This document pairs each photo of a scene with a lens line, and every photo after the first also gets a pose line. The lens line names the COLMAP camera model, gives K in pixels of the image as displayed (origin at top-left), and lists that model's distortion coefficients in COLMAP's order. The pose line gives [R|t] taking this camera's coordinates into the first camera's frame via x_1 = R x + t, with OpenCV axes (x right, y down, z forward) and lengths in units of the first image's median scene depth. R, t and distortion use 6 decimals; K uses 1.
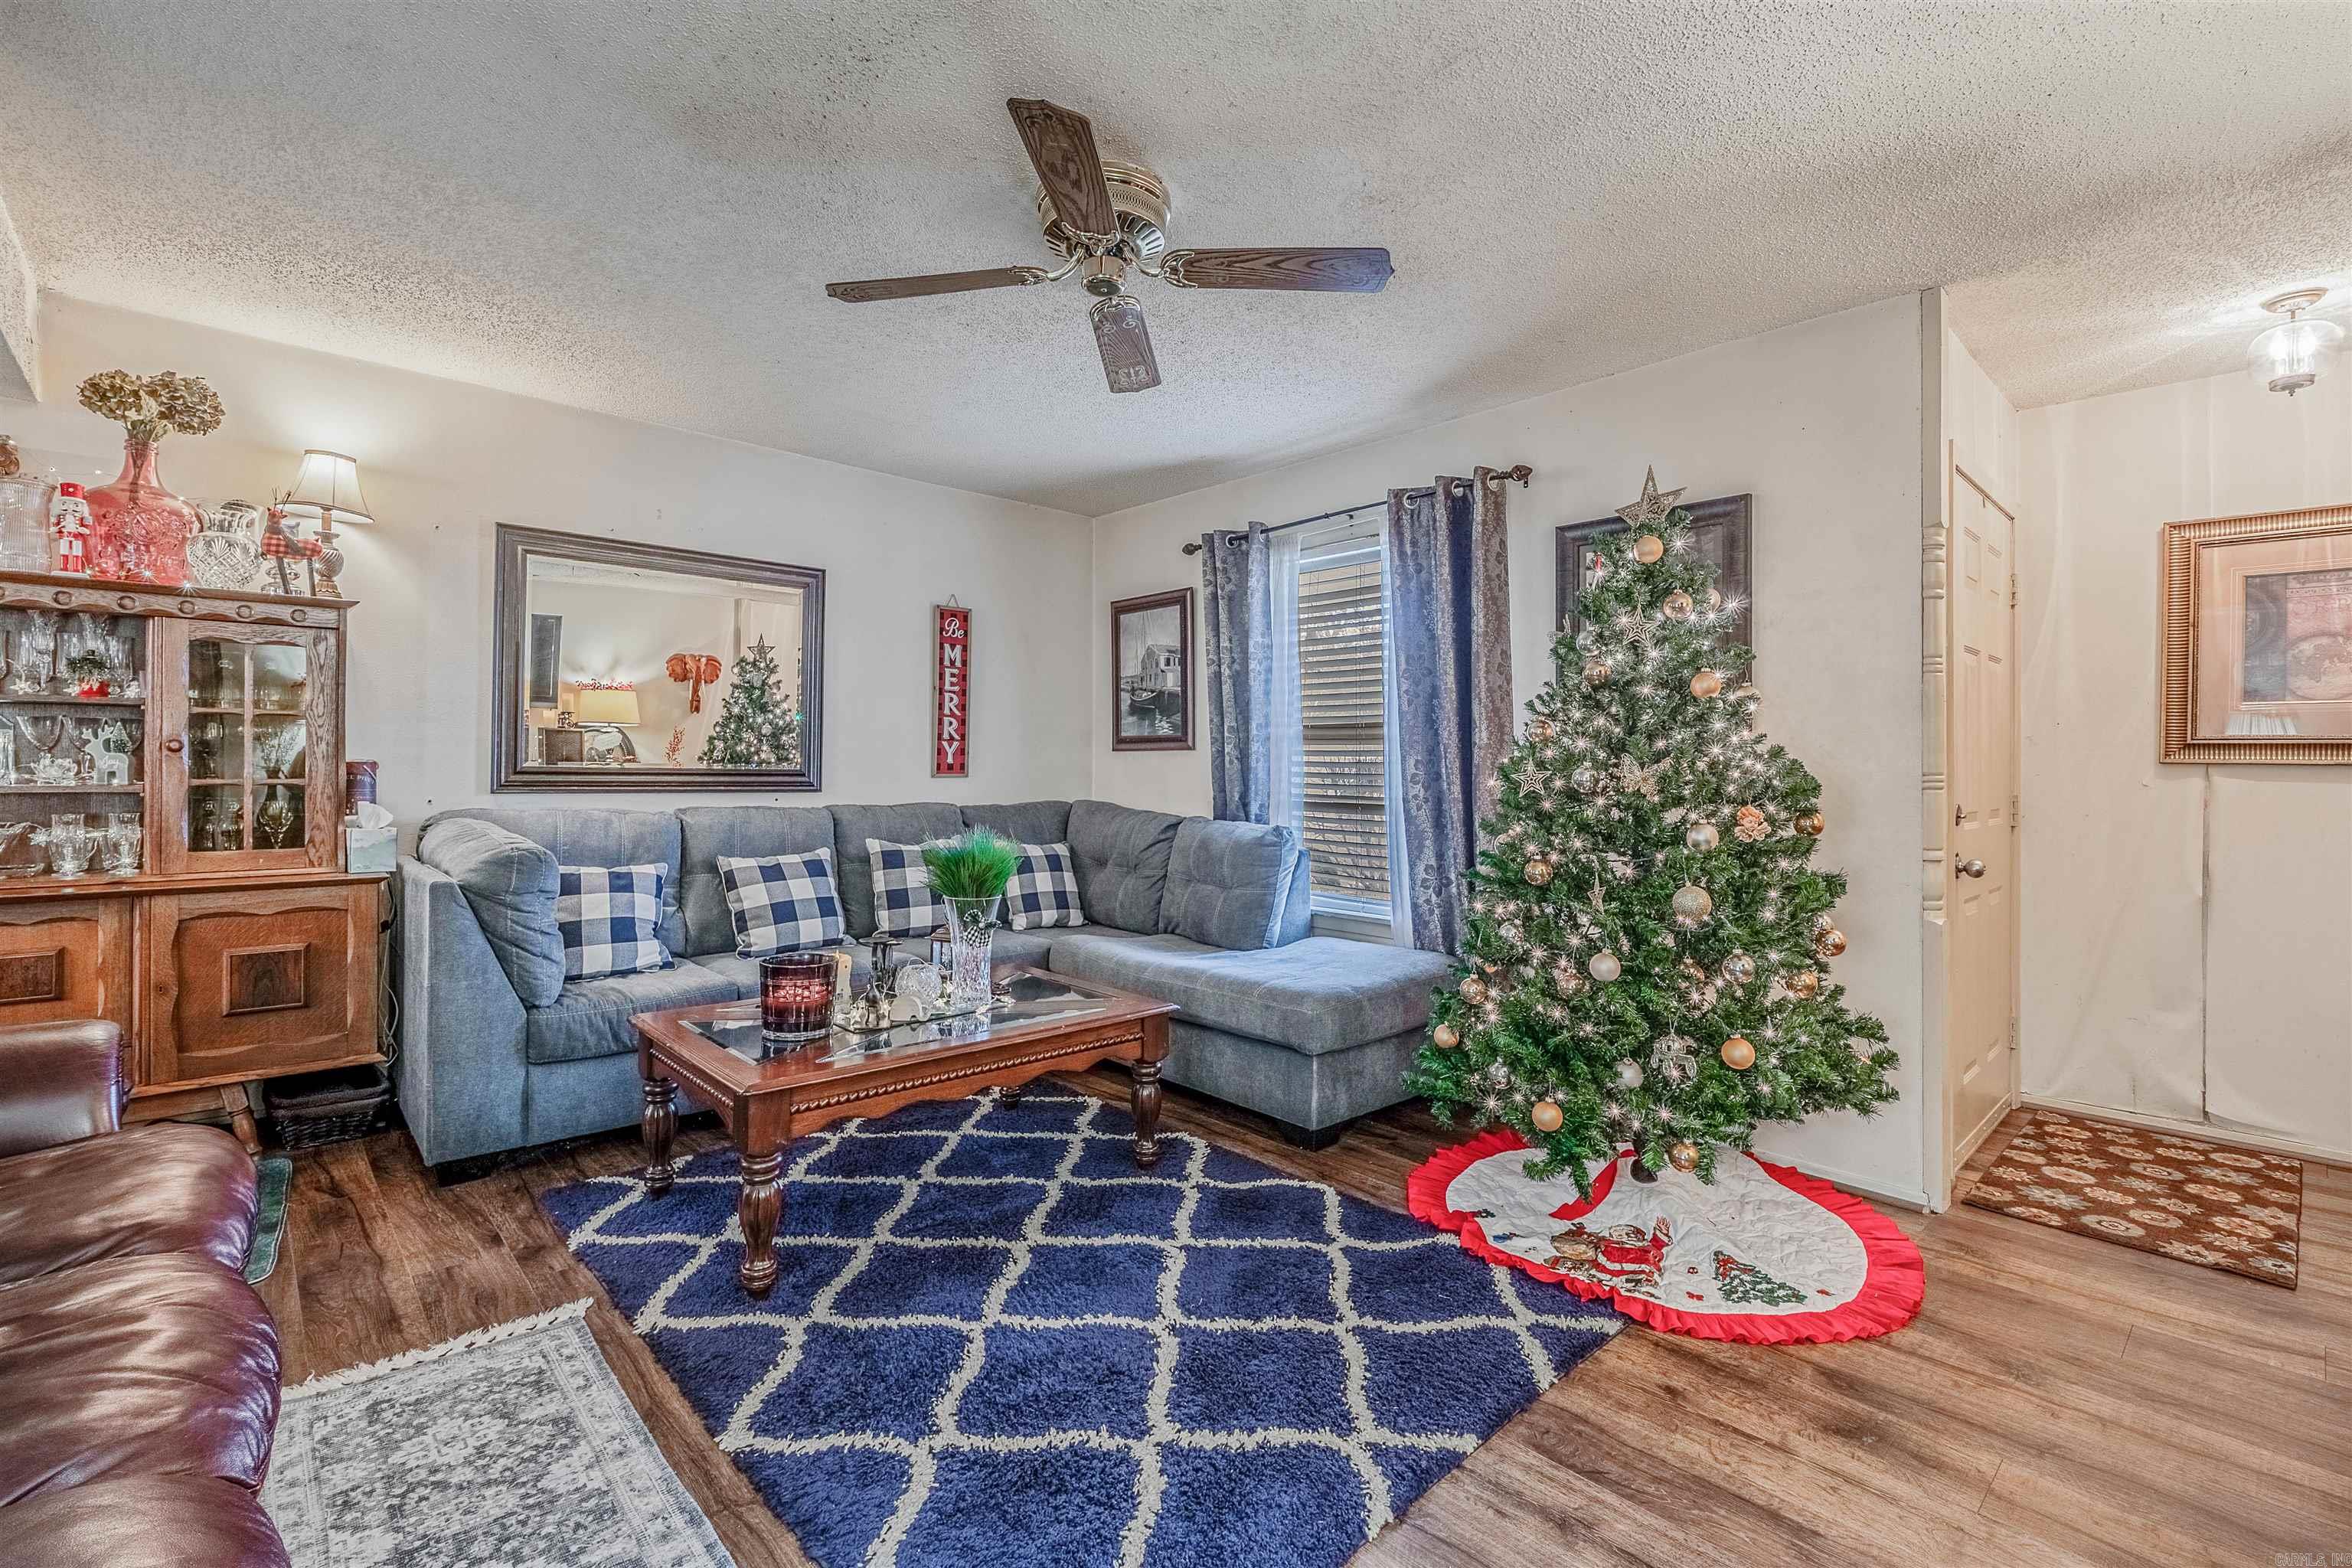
lens RADIAL K [[1035.5, 0, 1170.5], [0, 1035.5, 767.7], [0, 0, 1]] dist [-0.002253, -0.000482]
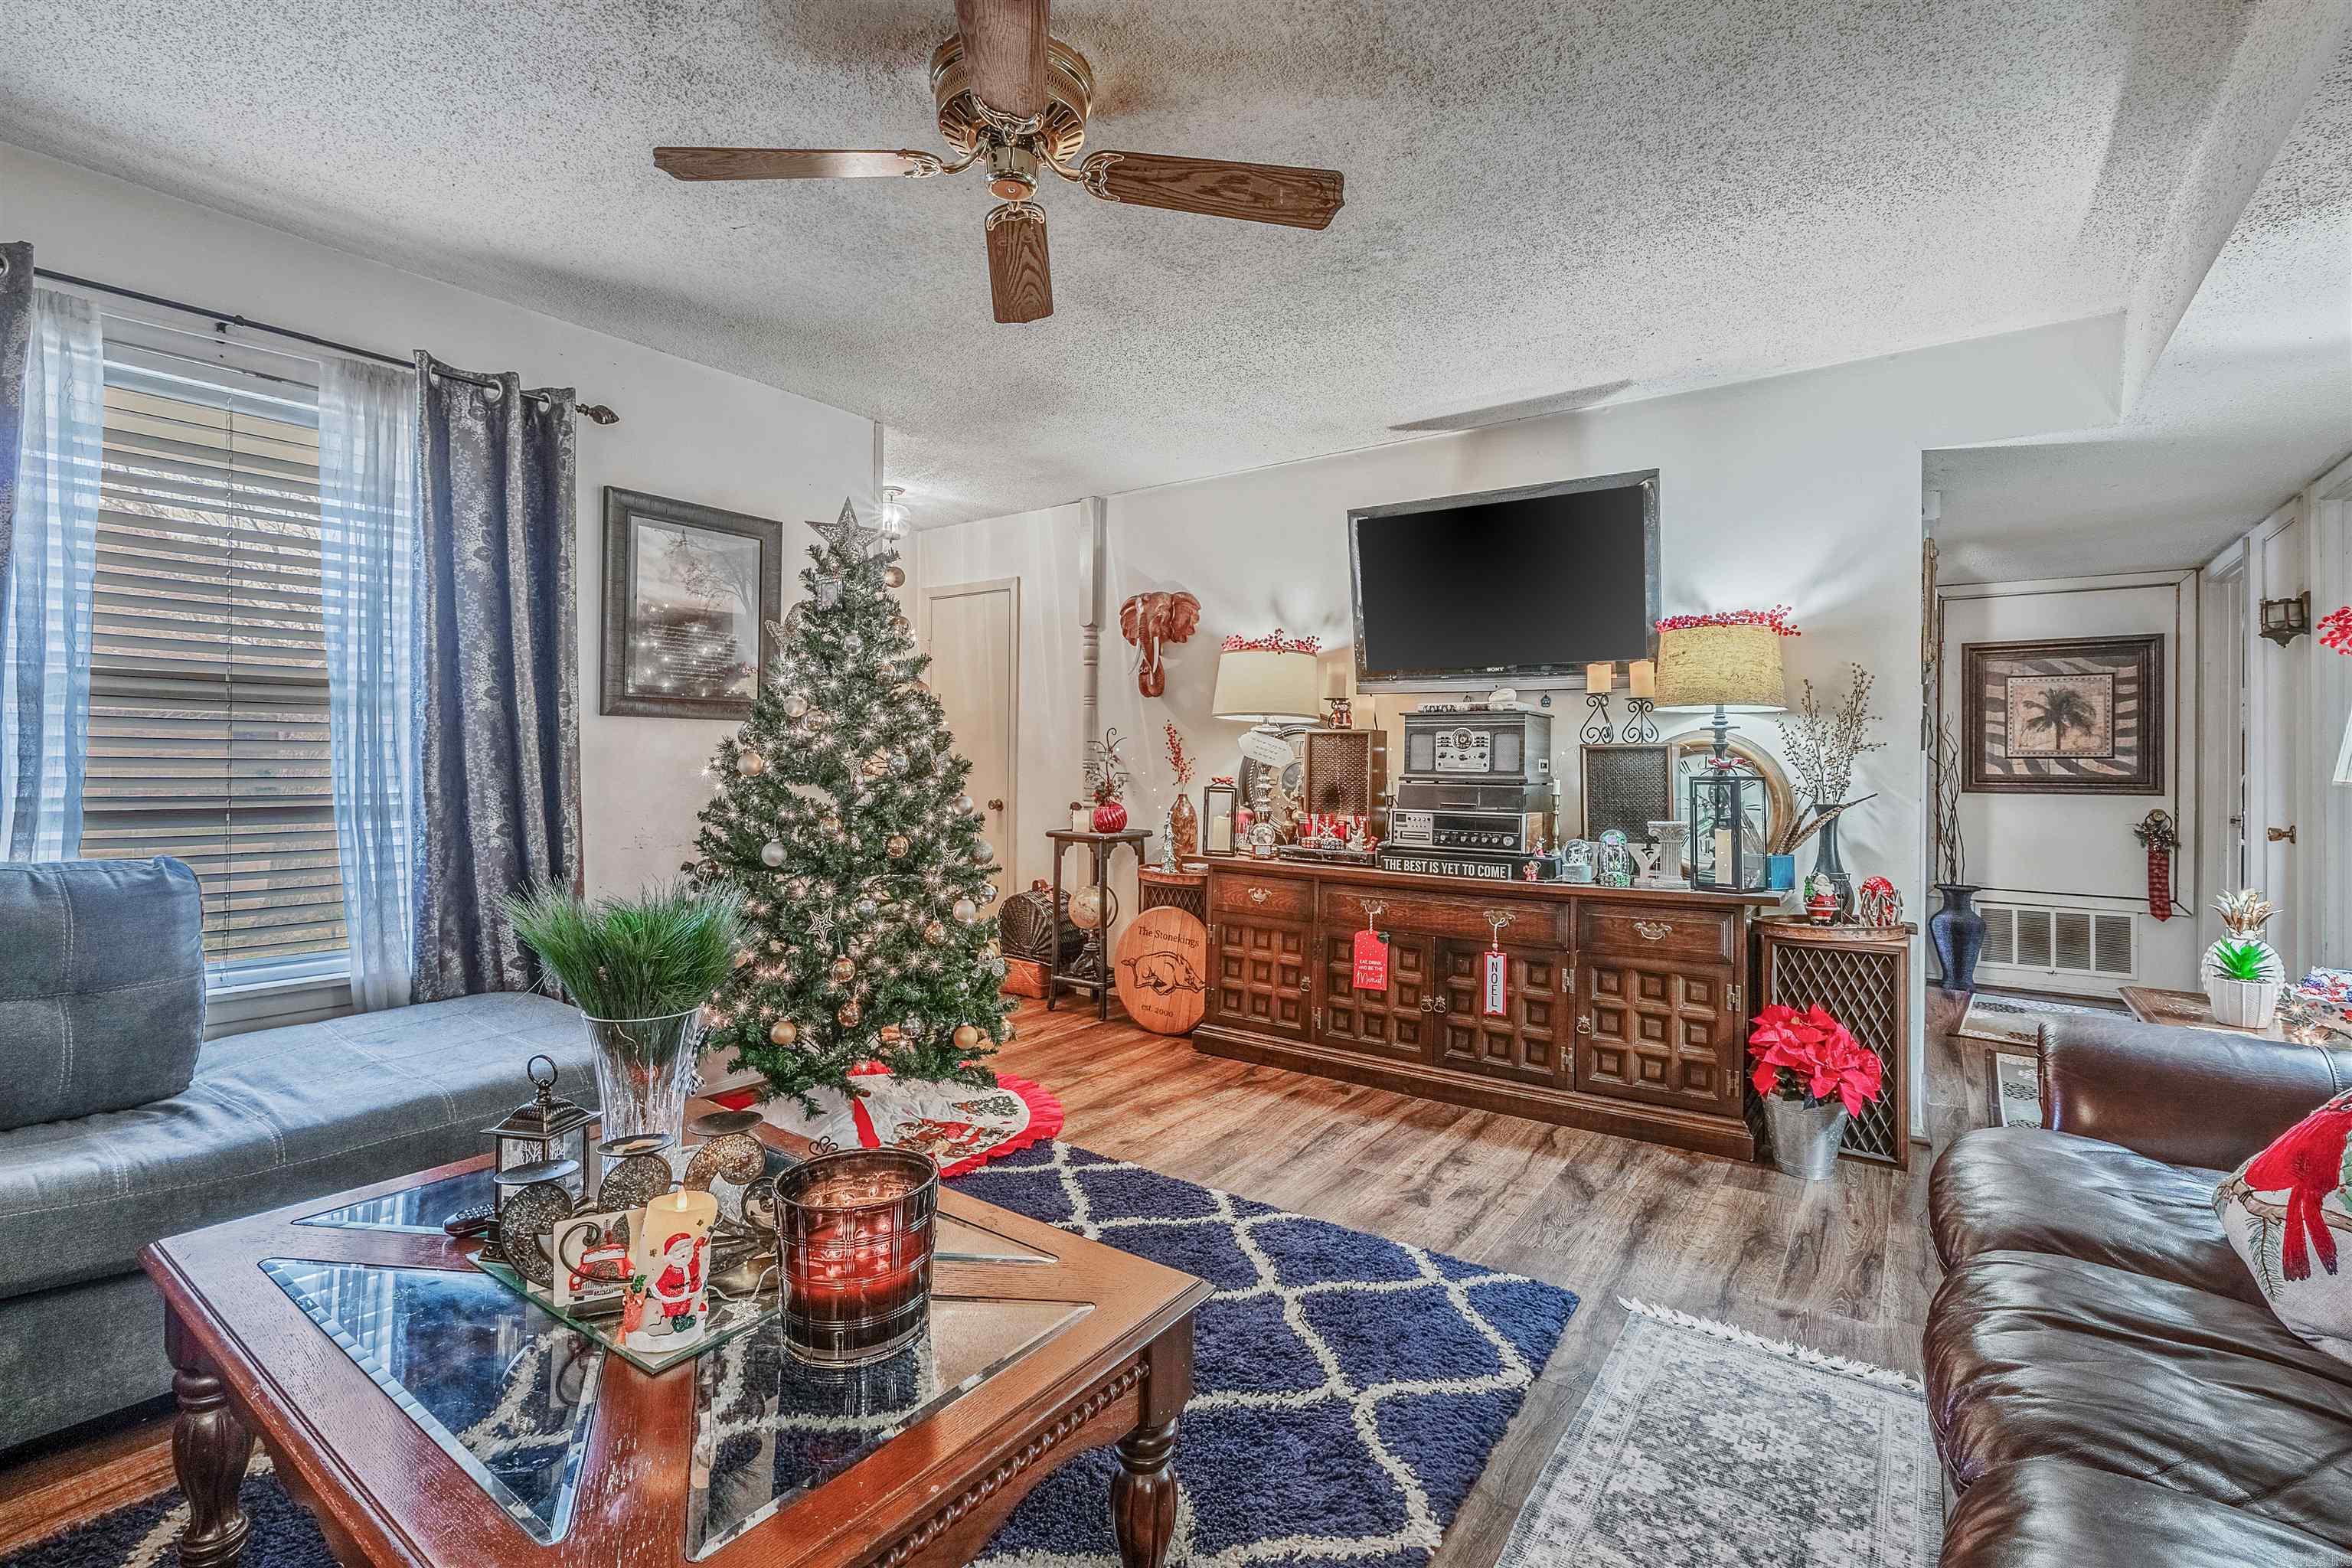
lens RADIAL K [[1041.2, 0, 1166.4], [0, 1041.2, 747.9], [0, 0, 1]] dist [-0.001448, -0.000216]
pose [[-0.196537, 0.000204, 0.980496, -0.916436], [-0.013172, 0.999909, -0.002848, -0.009050], [-0.980408, -0.013475, -0.196516, 1.029072]]
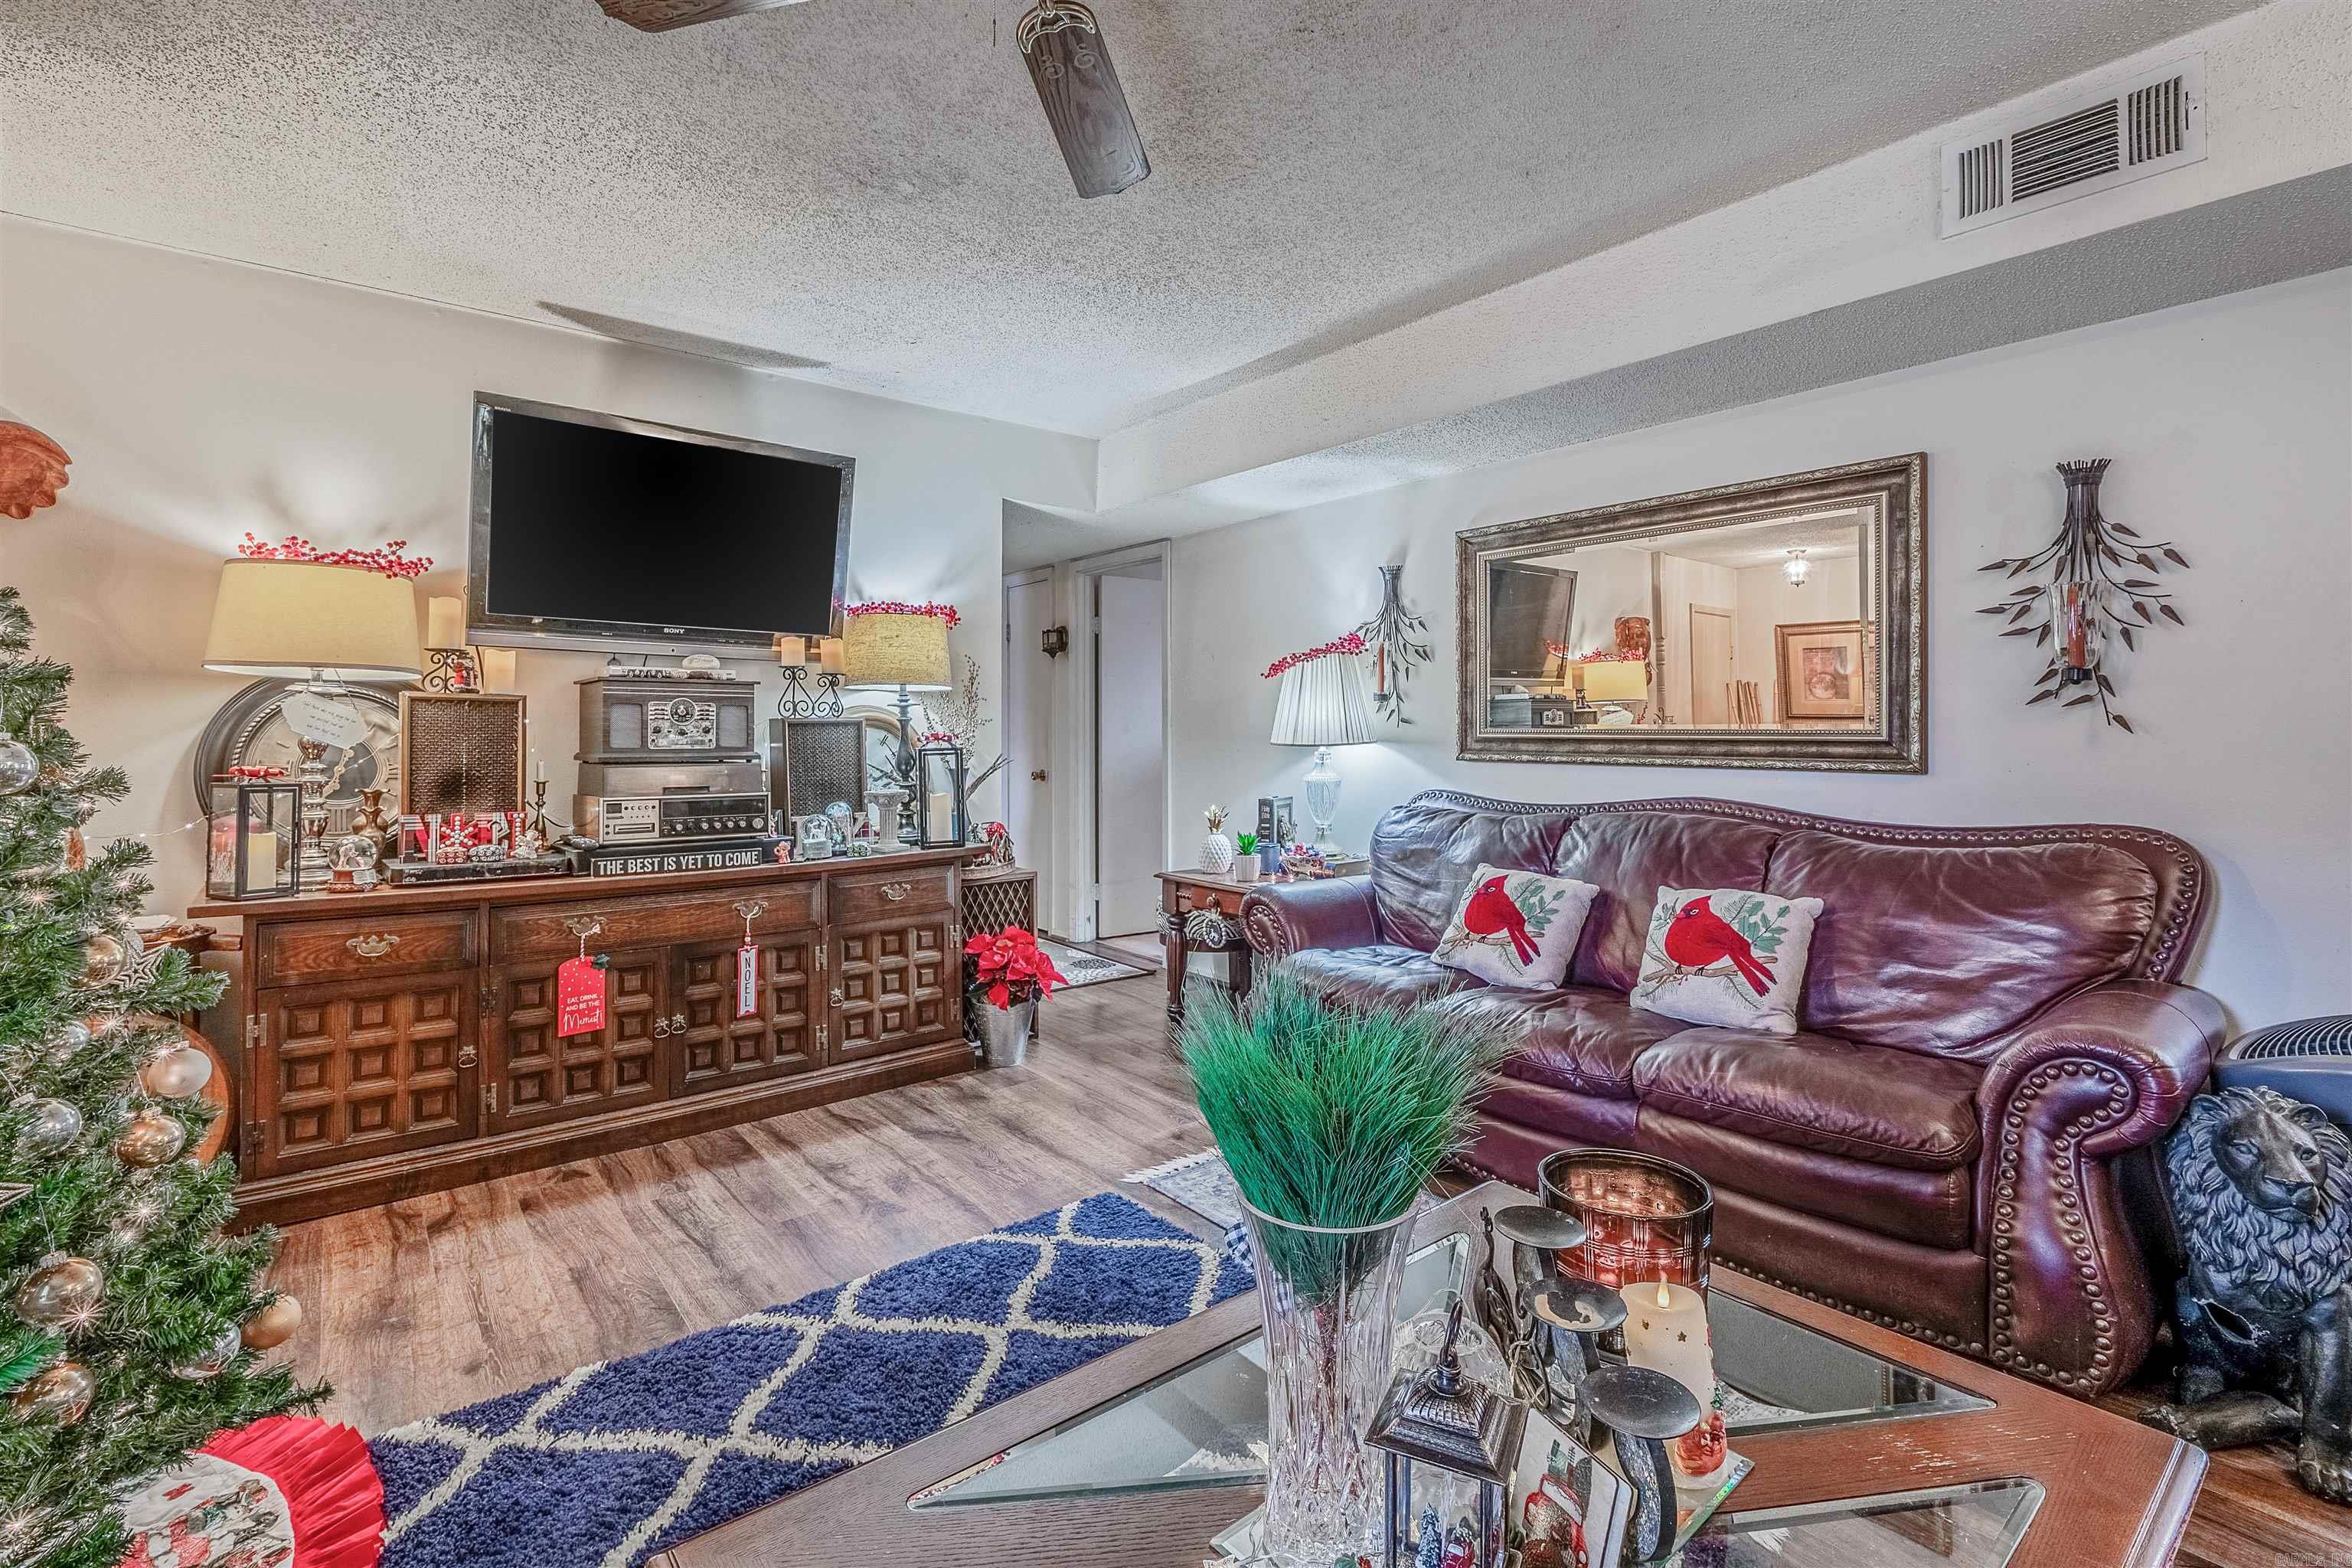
lens RADIAL K [[1063.5, 0, 1166.6], [0, 1063.5, 712.5], [0, 0, 1]] dist [-0.002581, -0.000792]
pose [[-0.997347, -0.011266, 0.071922, -0.199903], [-0.012550, 0.999769, -0.017430, -0.014491], [-0.071709, -0.018286, -0.997258, 1.609048]]
